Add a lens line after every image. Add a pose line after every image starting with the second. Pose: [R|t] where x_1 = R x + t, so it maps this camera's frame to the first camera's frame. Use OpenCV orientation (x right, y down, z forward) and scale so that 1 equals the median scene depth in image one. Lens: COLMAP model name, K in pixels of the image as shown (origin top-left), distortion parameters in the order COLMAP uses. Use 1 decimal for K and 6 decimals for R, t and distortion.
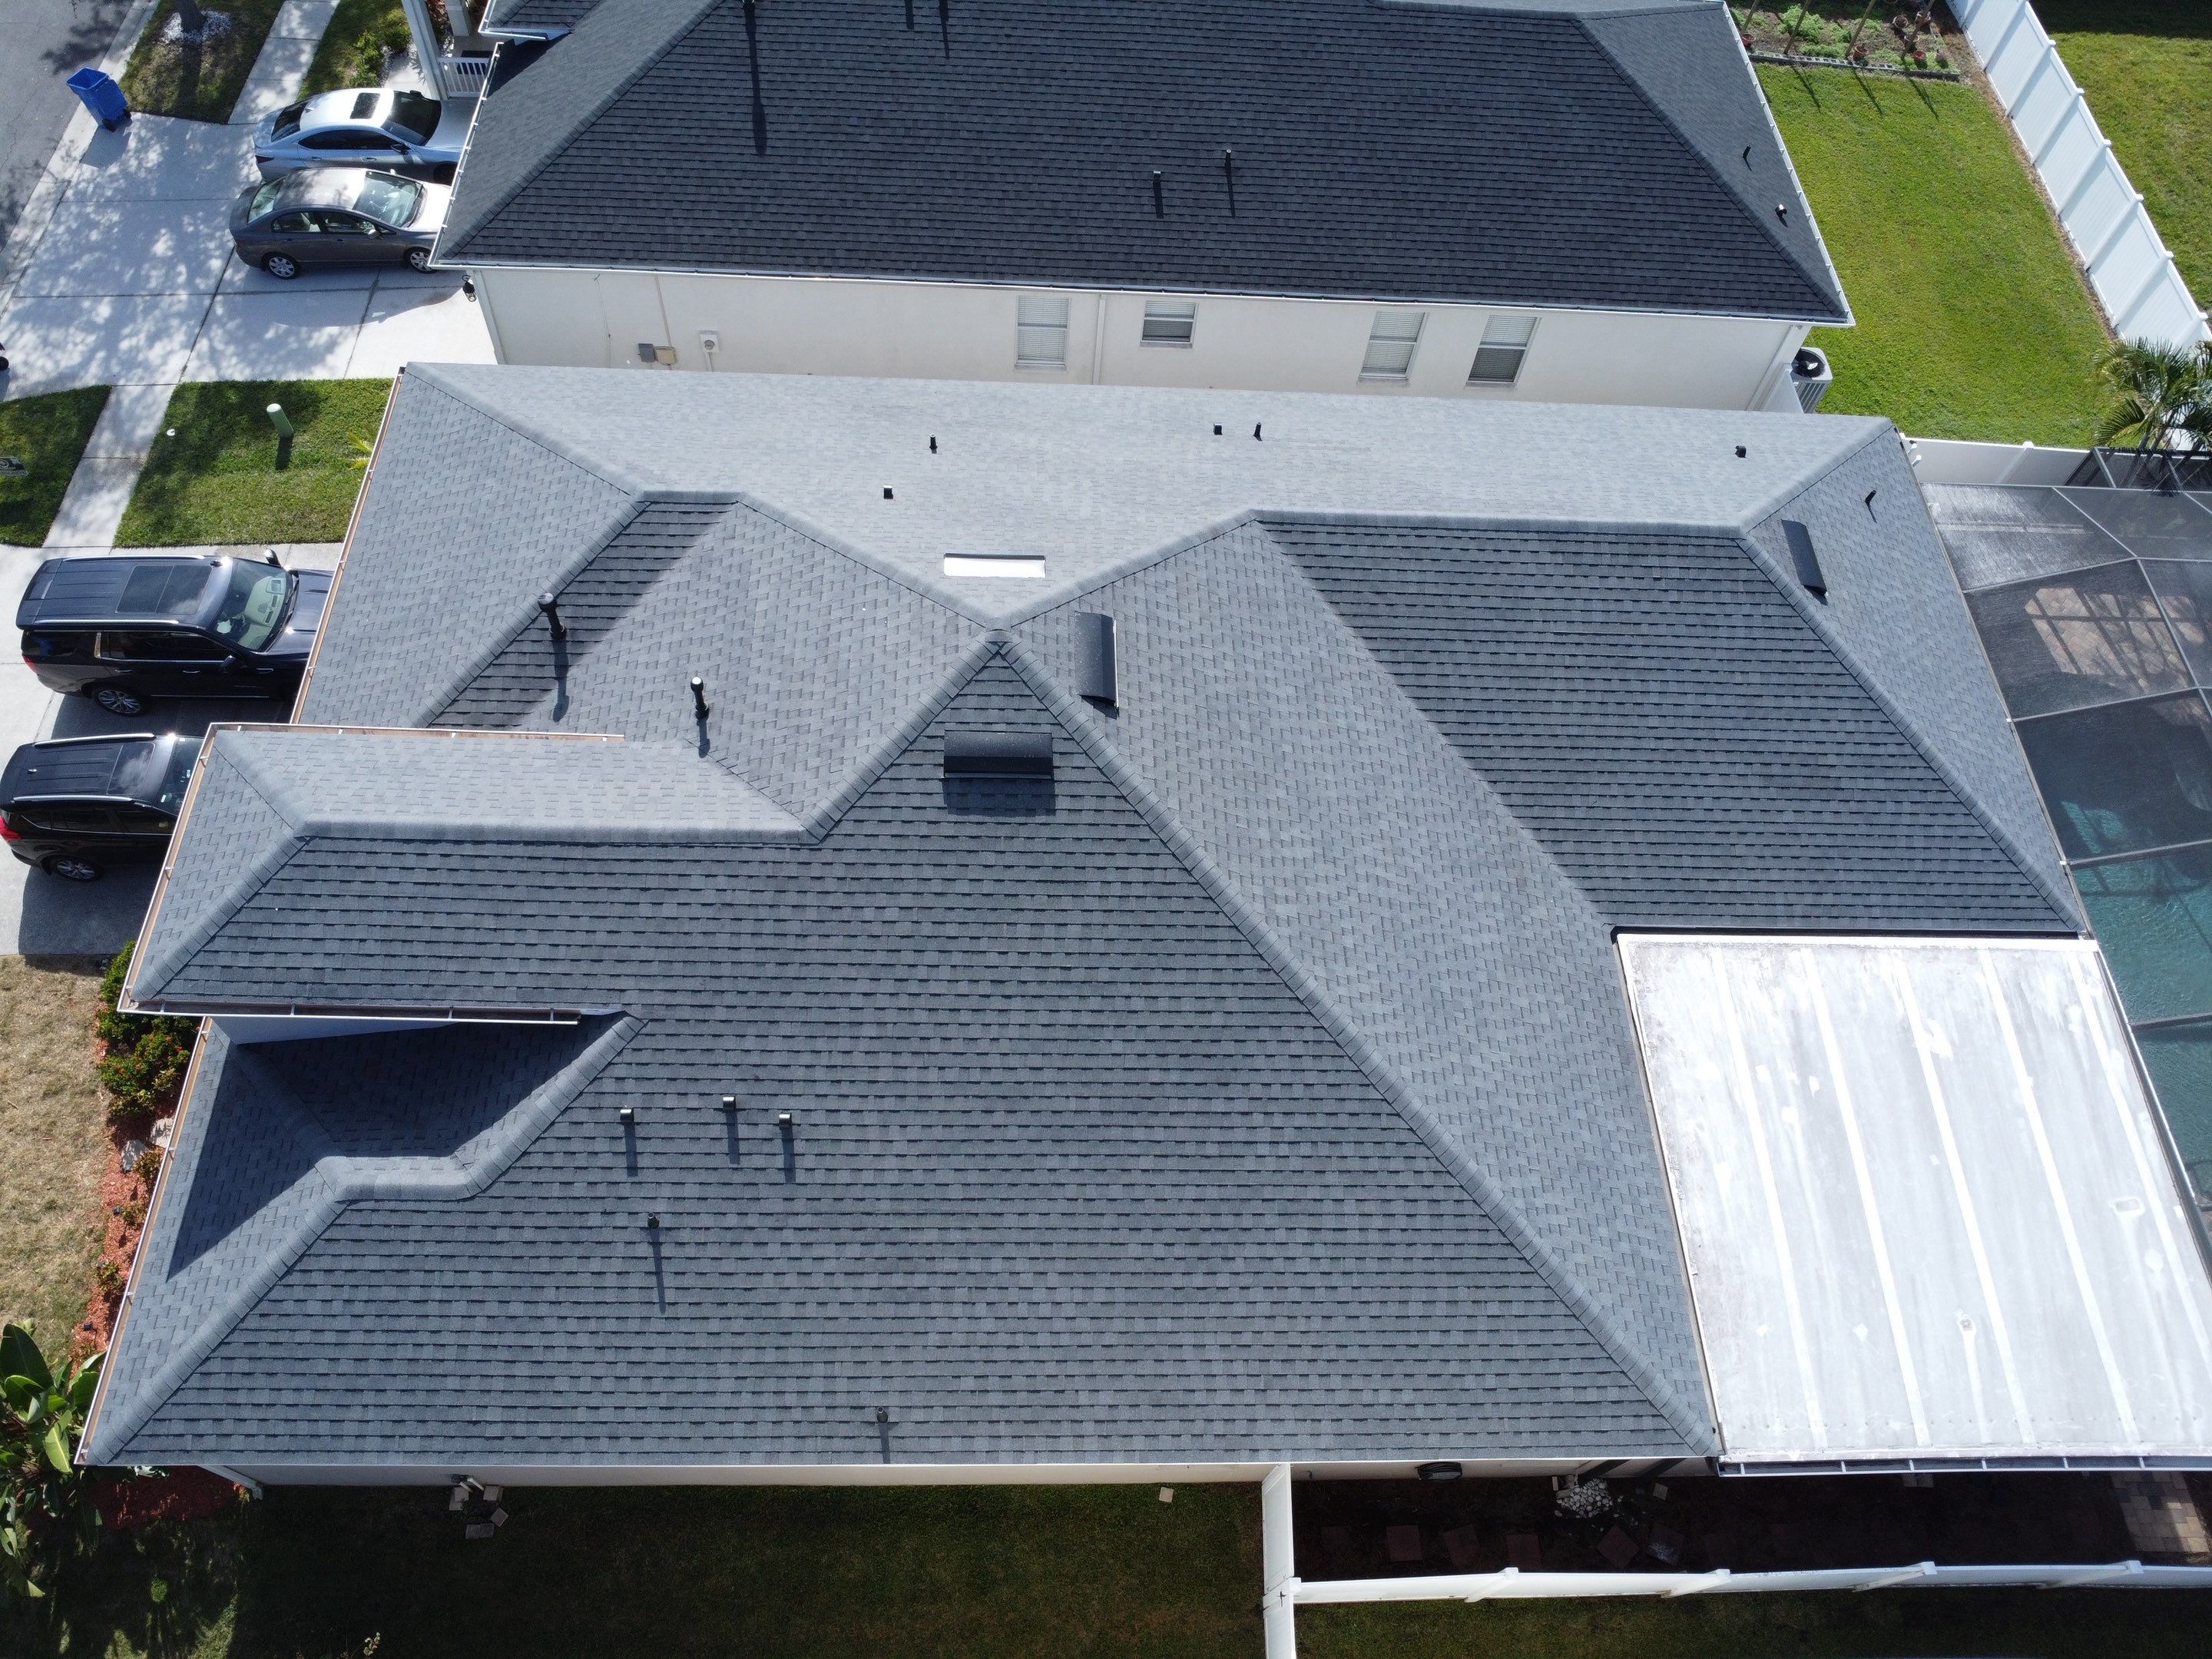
lens RADIAL K [[1604.2, 0, 1095.5], [0, 1604.2, 819.5], [0, 0, 1]] dist [-0.025307, -0.015306]
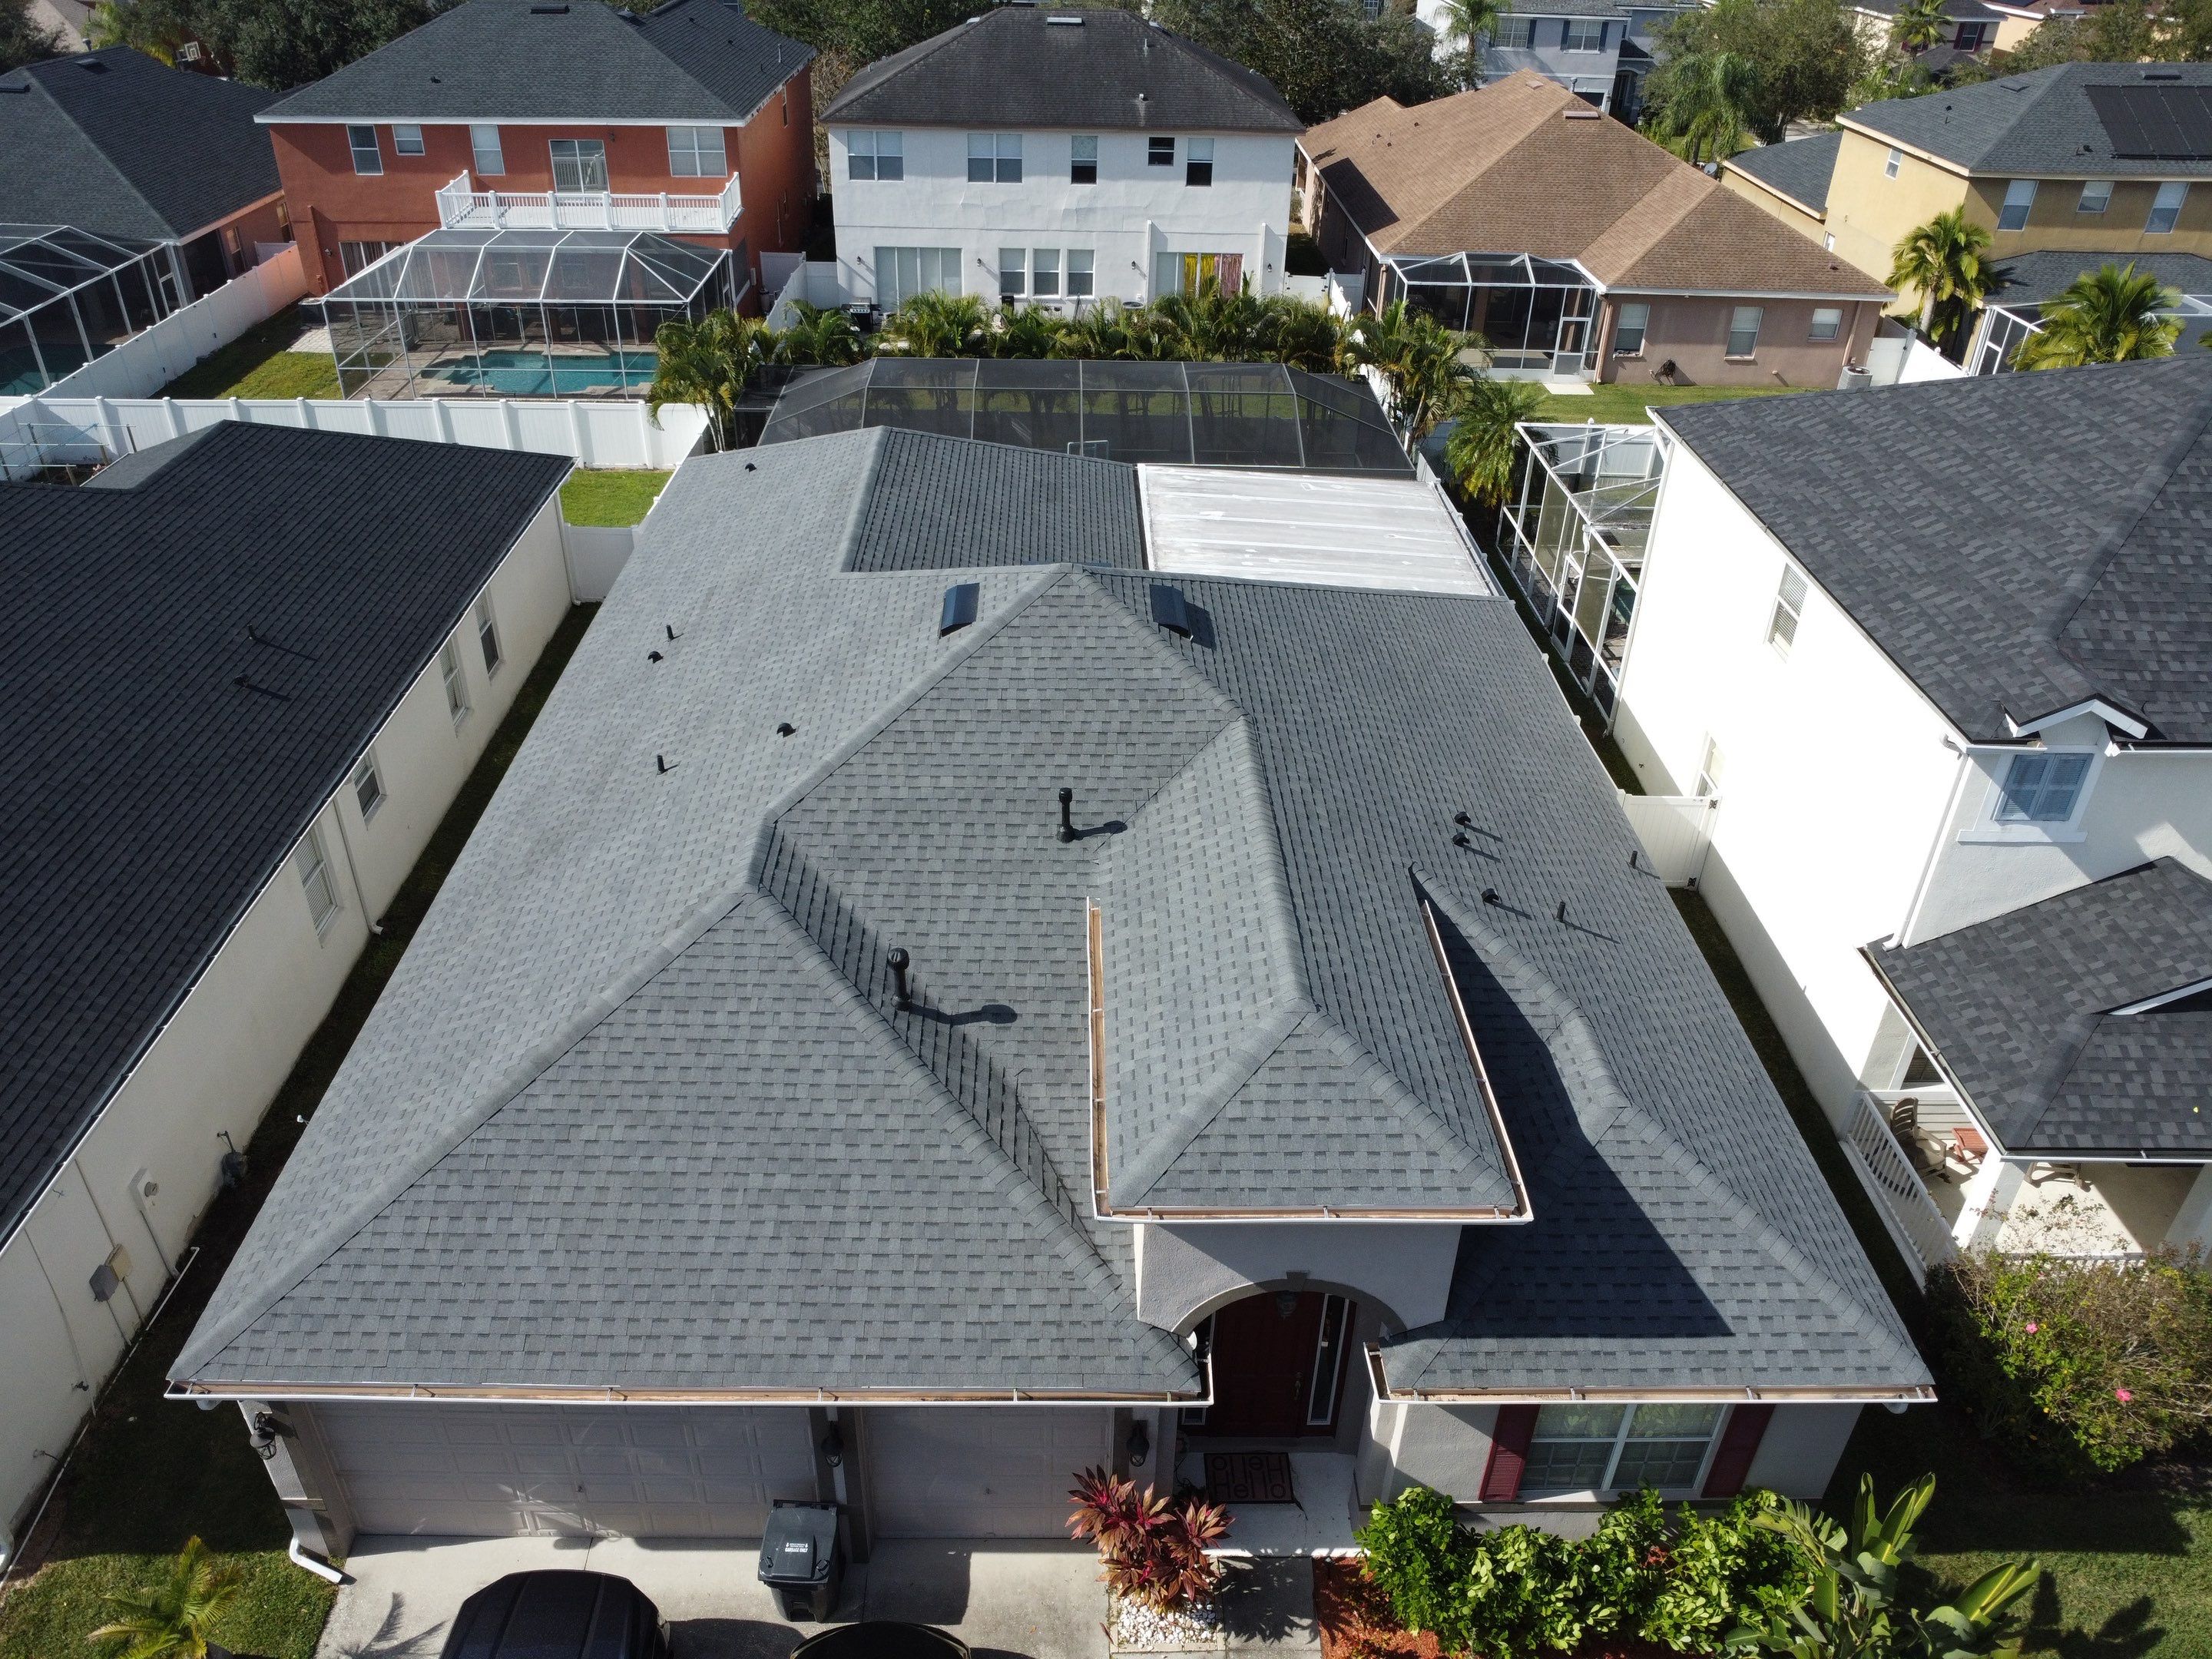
lens RADIAL K [[1607.7, 0, 1094.5], [0, 1607.7, 818.4], [0, 0, 1]] dist [-0.024906, -0.018613]
pose [[0.003528, -0.590944, 0.806705, -0.961146], [0.838129, 0.441779, 0.319955, -0.345485], [-0.545461, 0.674994, 0.496846, 0.484402]]
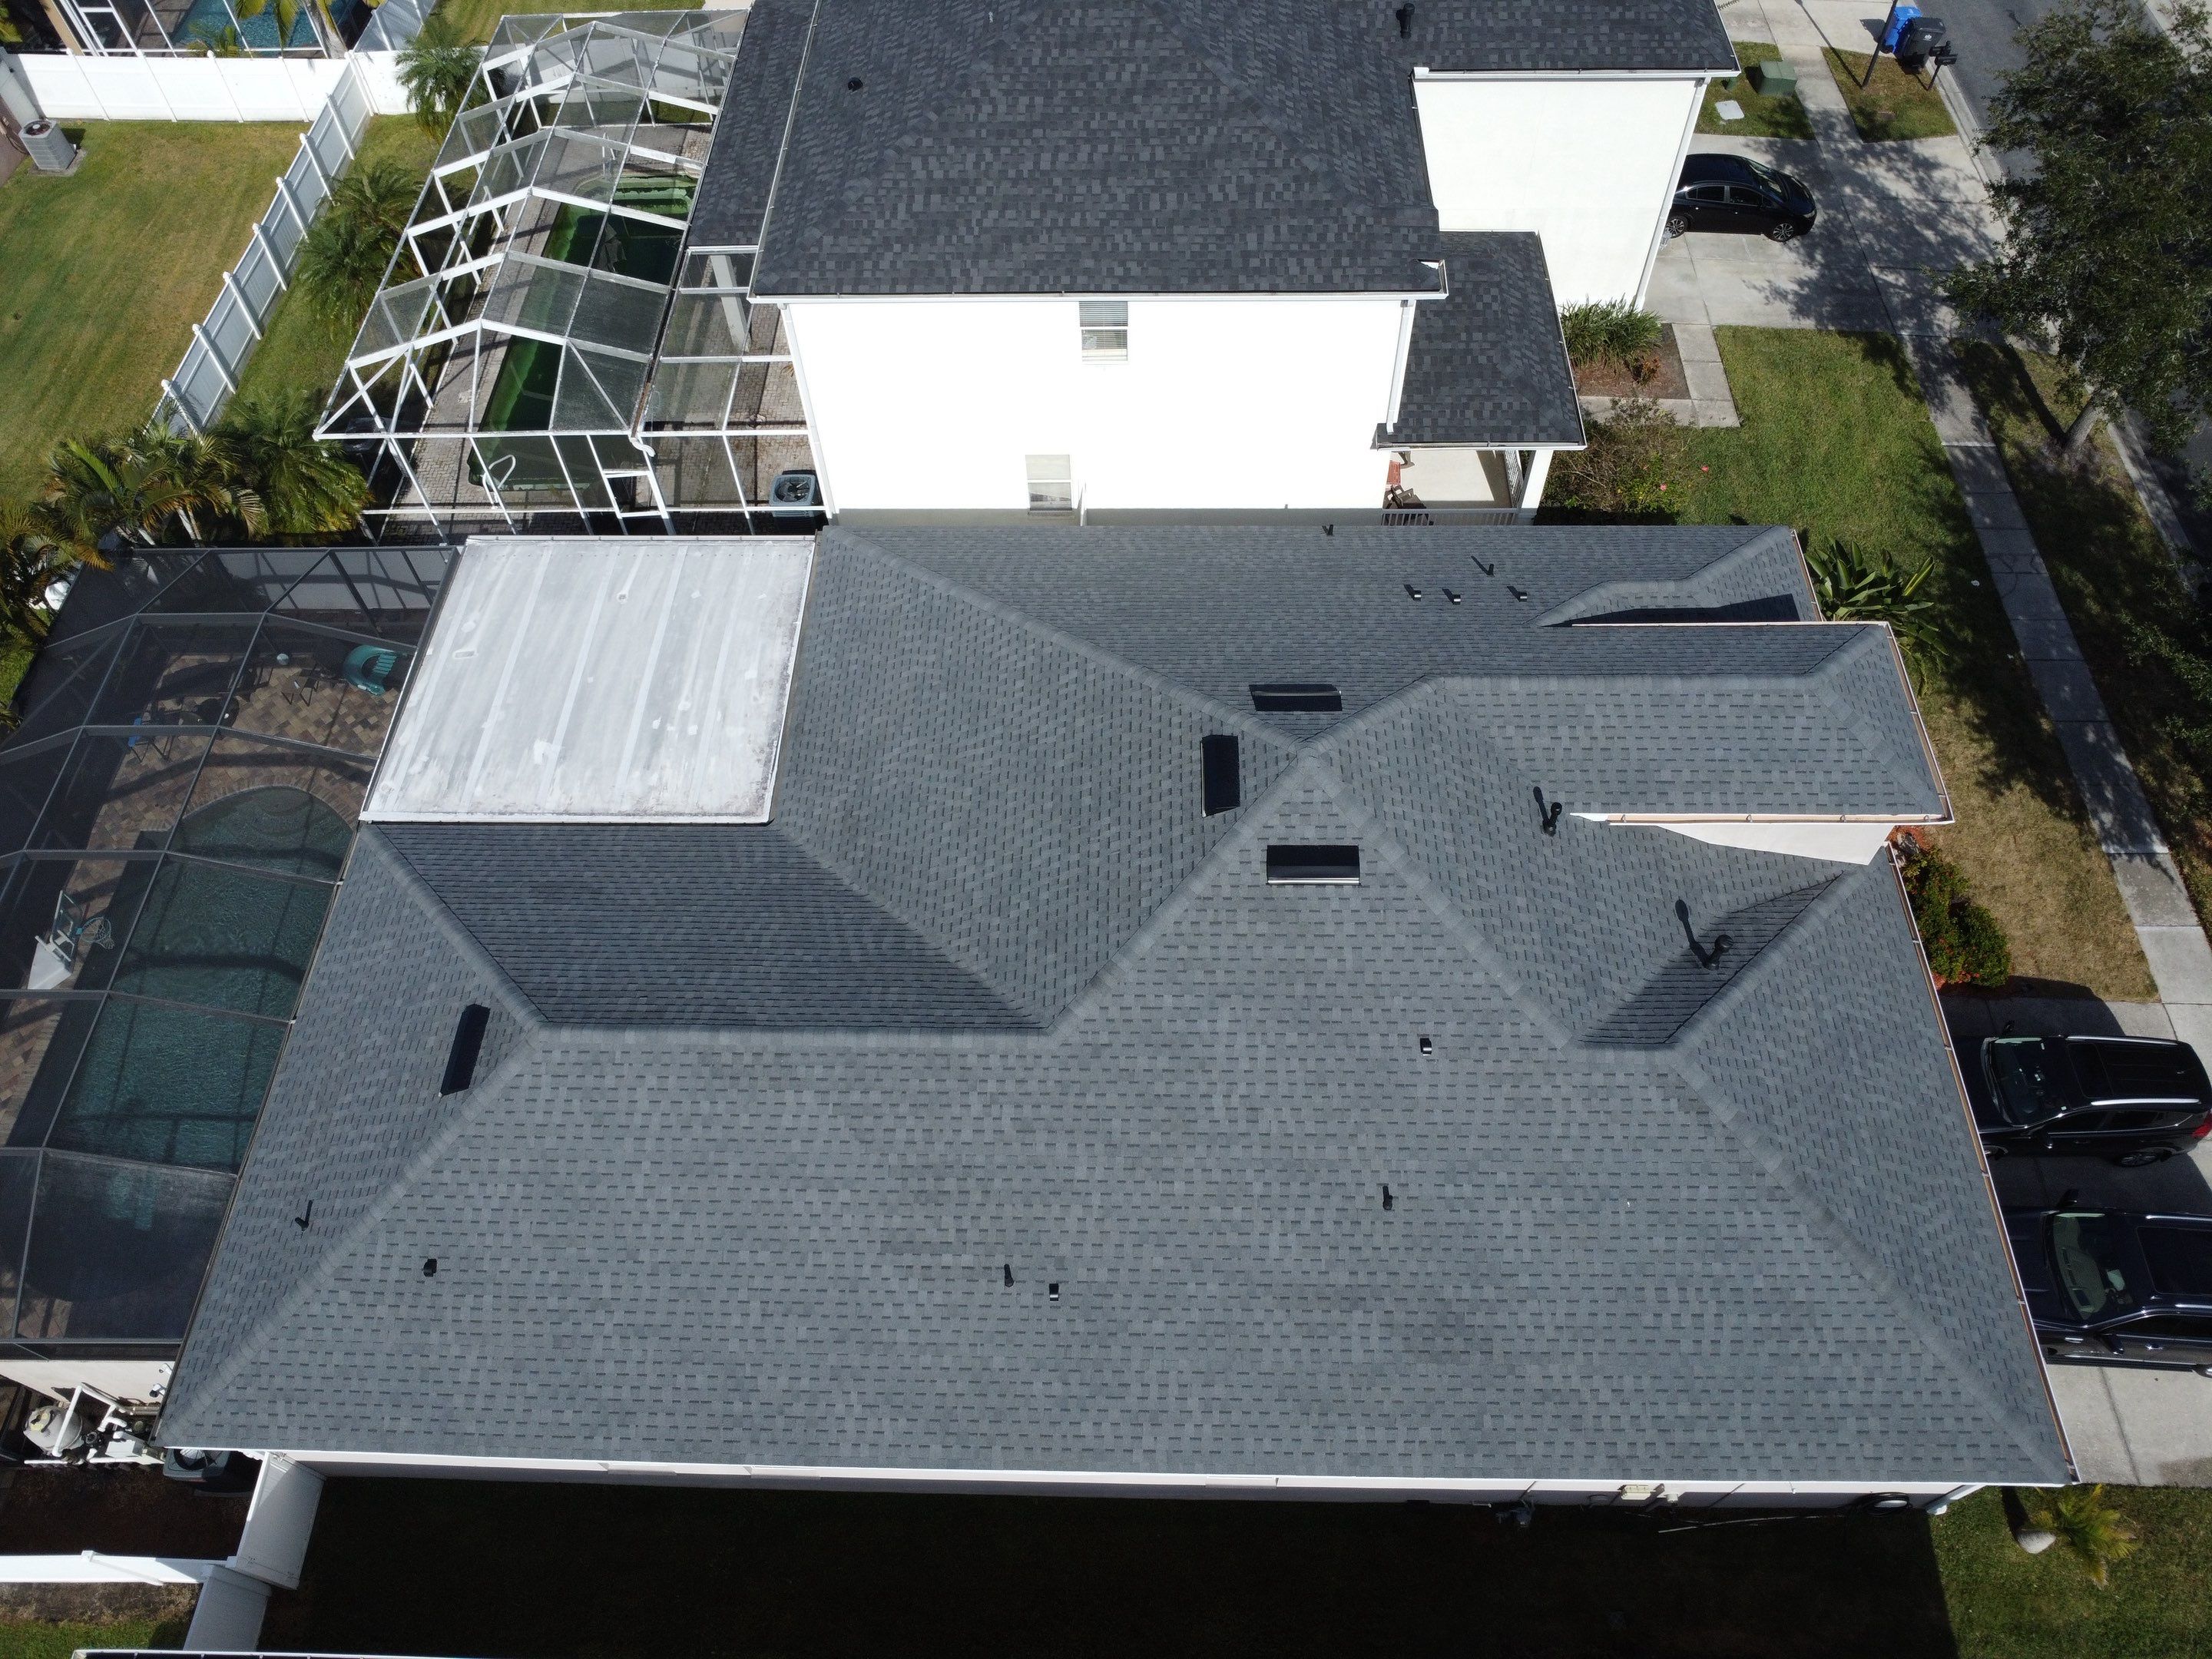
lens RADIAL K [[1604.2, 0, 1095.5], [0, 1604.2, 819.5], [0, 0, 1]] dist [-0.025307, -0.015306]
pose [[-0.998308, -0.057813, -0.006218, 0.088296], [0.017687, -0.403791, 0.914680, -1.083419], [-0.055391, 0.913023, 0.404130, 0.513144]]
